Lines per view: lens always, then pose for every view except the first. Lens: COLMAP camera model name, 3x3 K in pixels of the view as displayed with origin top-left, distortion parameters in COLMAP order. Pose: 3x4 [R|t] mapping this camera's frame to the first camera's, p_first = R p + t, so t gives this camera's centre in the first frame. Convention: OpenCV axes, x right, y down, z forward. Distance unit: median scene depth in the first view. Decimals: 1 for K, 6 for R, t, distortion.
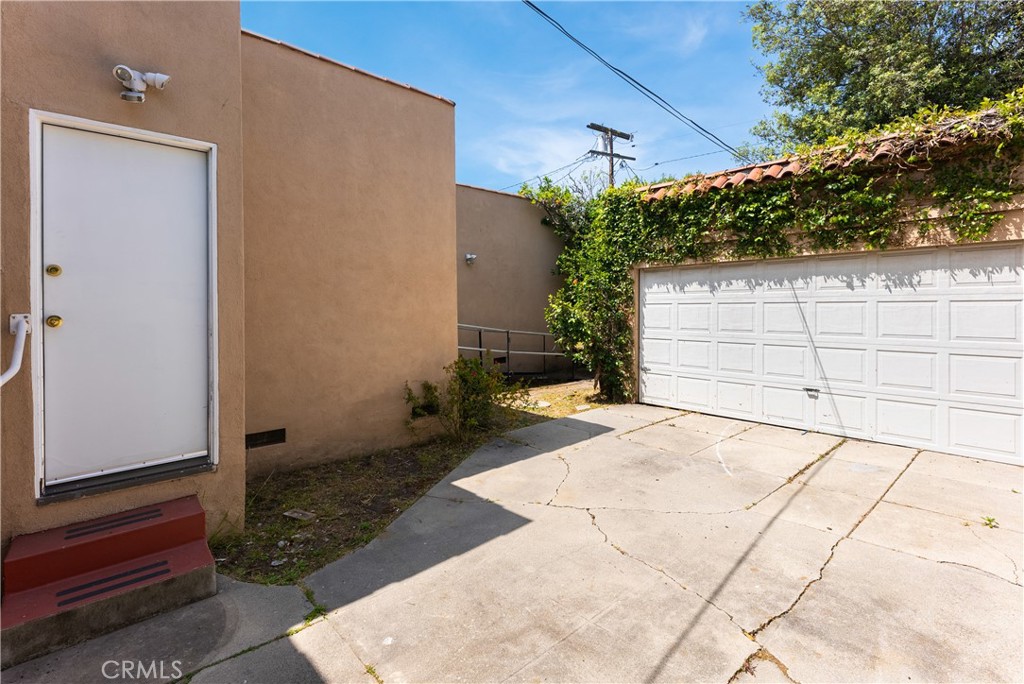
lens RADIAL K [[477.8, 0, 514.3], [0, 477.8, 309.6], [0, 0, 1]] dist [-0.000805, 0.000044]
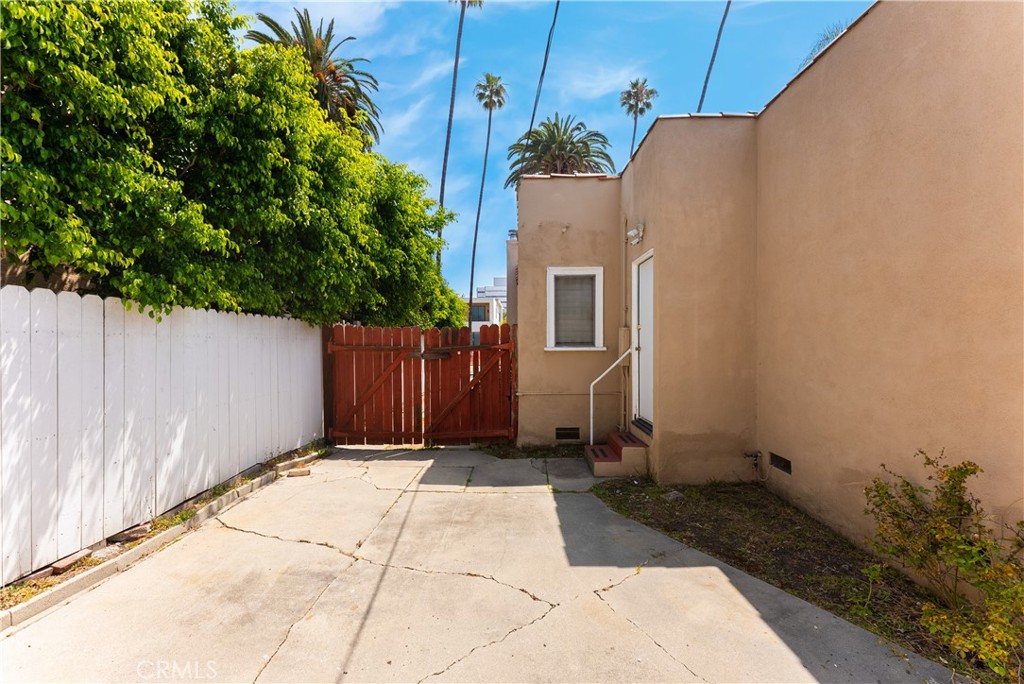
lens RADIAL K [[413.2, 0, 512.0], [0, 413.2, 342.0], [0, 0, 1]] dist [0.000103, -0.000018]
pose [[-0.687372, 0.015244, -0.726145, 0.426830], [0.010645, 0.999884, 0.010915, -0.018278], [0.726227, -0.000227, -0.687455, 0.874559]]
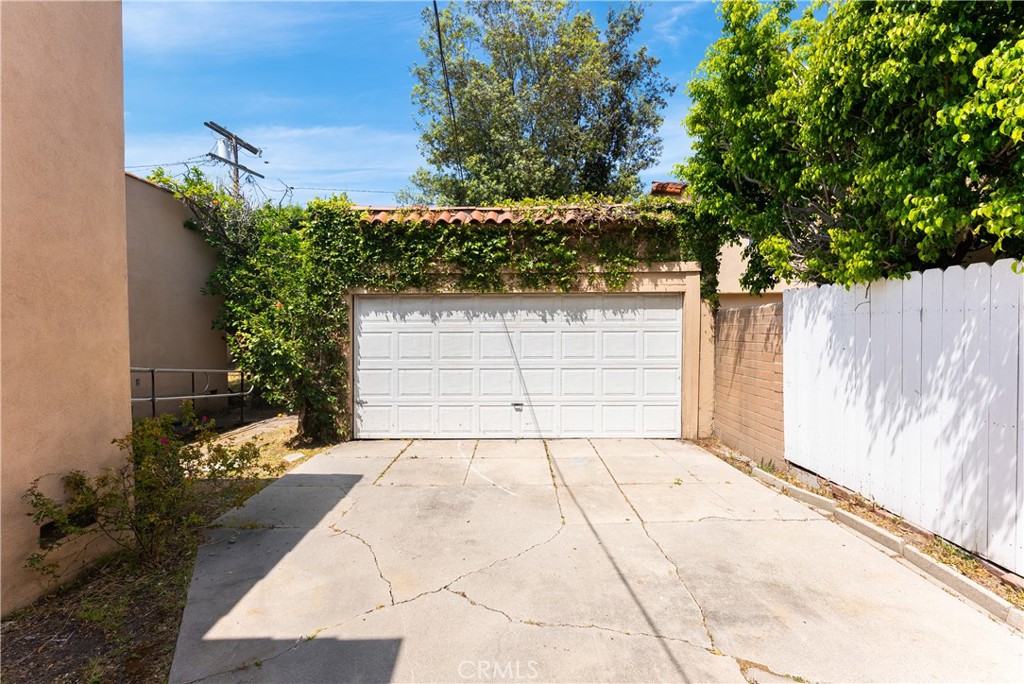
lens RADIAL K [[434.3, 0, 512.0], [0, 434.3, 342.0], [0, 0, 1]] dist [-0.002142, -0.000228]
pose [[0.675991, -0.011524, 0.736820, -0.188095], [0.004058, 0.999921, 0.011916, -0.002913], [-0.736898, -0.005065, 0.675984, 0.261047]]
